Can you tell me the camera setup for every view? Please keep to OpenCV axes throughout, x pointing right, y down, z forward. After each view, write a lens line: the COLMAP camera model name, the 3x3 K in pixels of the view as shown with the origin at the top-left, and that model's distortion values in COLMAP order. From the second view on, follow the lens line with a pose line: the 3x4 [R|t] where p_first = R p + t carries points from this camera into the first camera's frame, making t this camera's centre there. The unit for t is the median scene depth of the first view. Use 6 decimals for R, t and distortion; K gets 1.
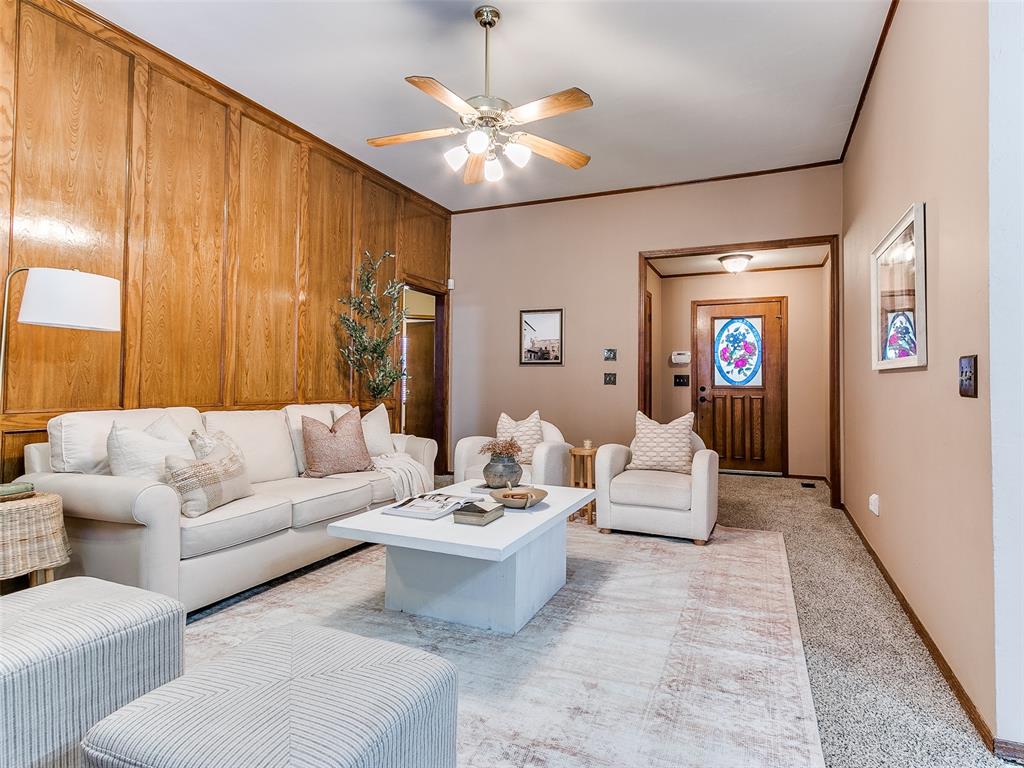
lens RADIAL K [[540.8, 0, 529.6], [0, 540.8, 370.0], [0, 0, 1]] dist [0.001743, -0.000483]
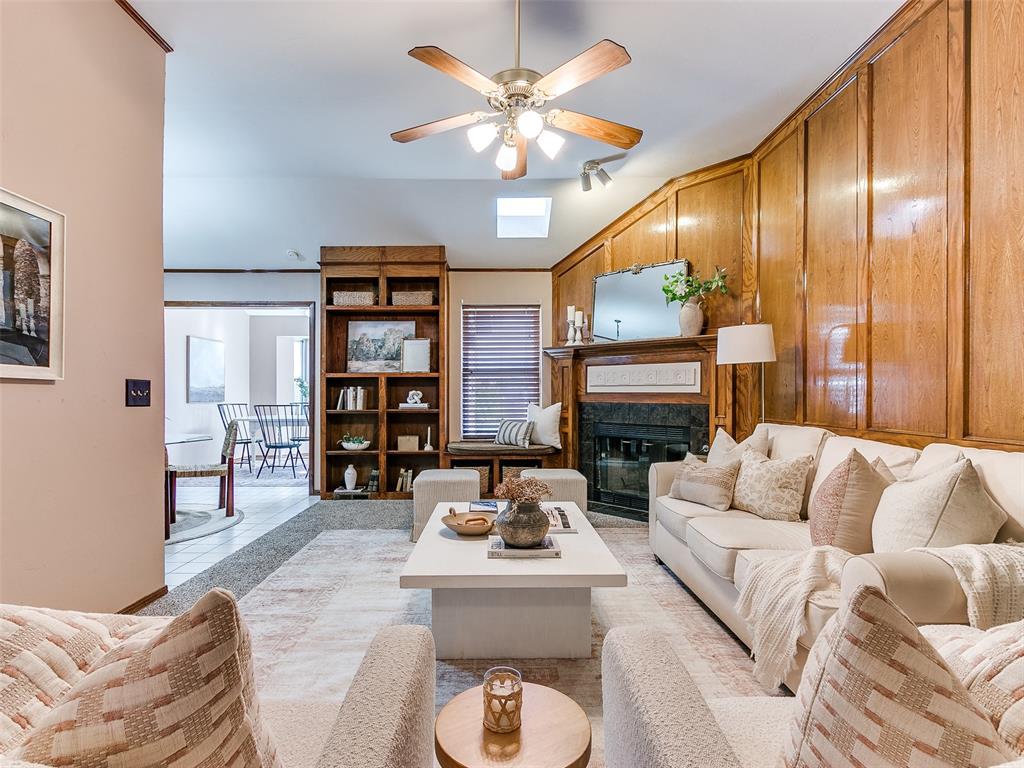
lens RADIAL K [[522.8, 0, 498.8], [0, 522.8, 394.9], [0, 0, 1]] dist [0.003500, -0.001074]
pose [[-0.916817, -0.009369, -0.399197, 0.183294], [0.001569, 0.999632, -0.027063, 0.024914], [0.399304, -0.025438, -0.916466, 1.185105]]
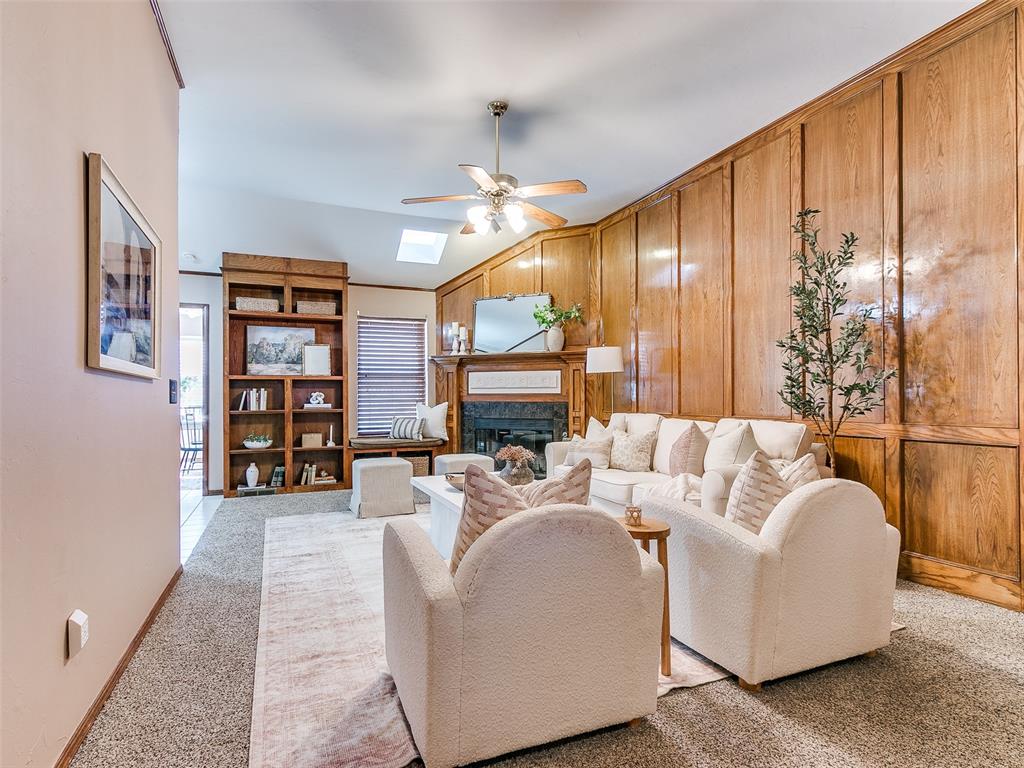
lens RADIAL K [[523.7, 0, 493.6], [0, 523.7, 395.8], [0, 0, 1]] dist [0.004442, 0.000348]
pose [[-0.701303, -0.010254, -0.712789, 0.538041], [0.015929, 0.999421, -0.030050, 0.039473], [0.712685, -0.032428, -0.700734, 1.249378]]
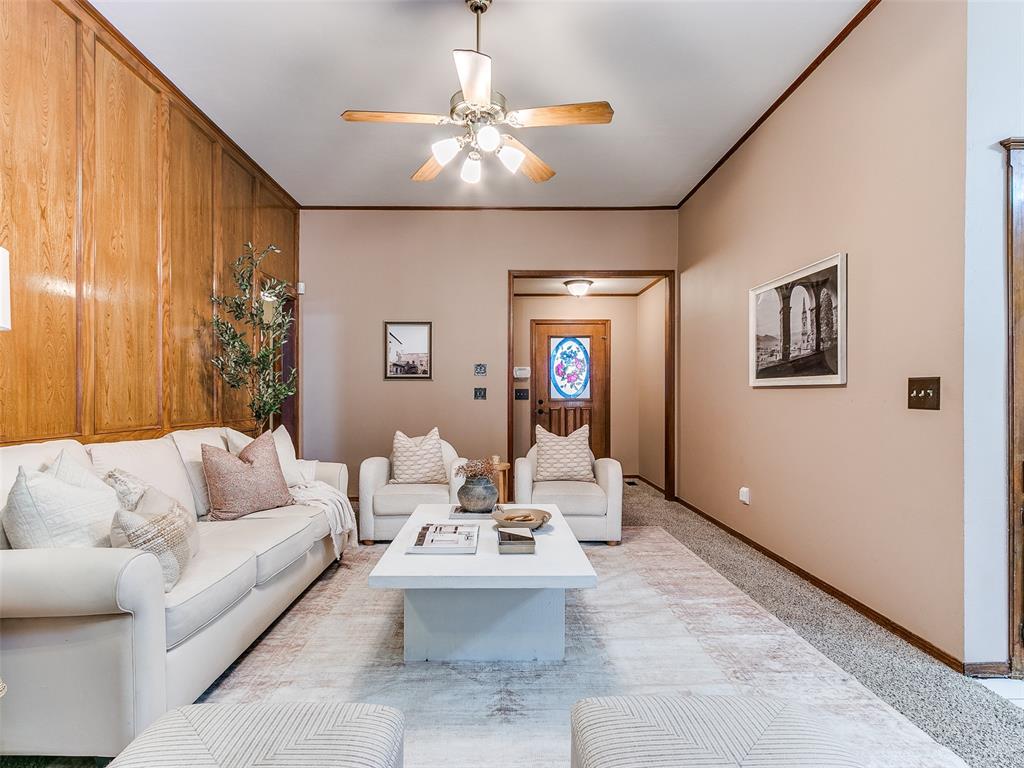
lens RADIAL K [[527.6, 0, 485.3], [0, 527.6, 396.8], [0, 0, 1]] dist [0.009062, -0.007291]
pose [[0.920327, -0.009210, 0.391041, -0.293844], [-0.001650, 0.999622, 0.027426, -0.005802], [-0.391145, -0.025886, 0.919965, 0.107991]]
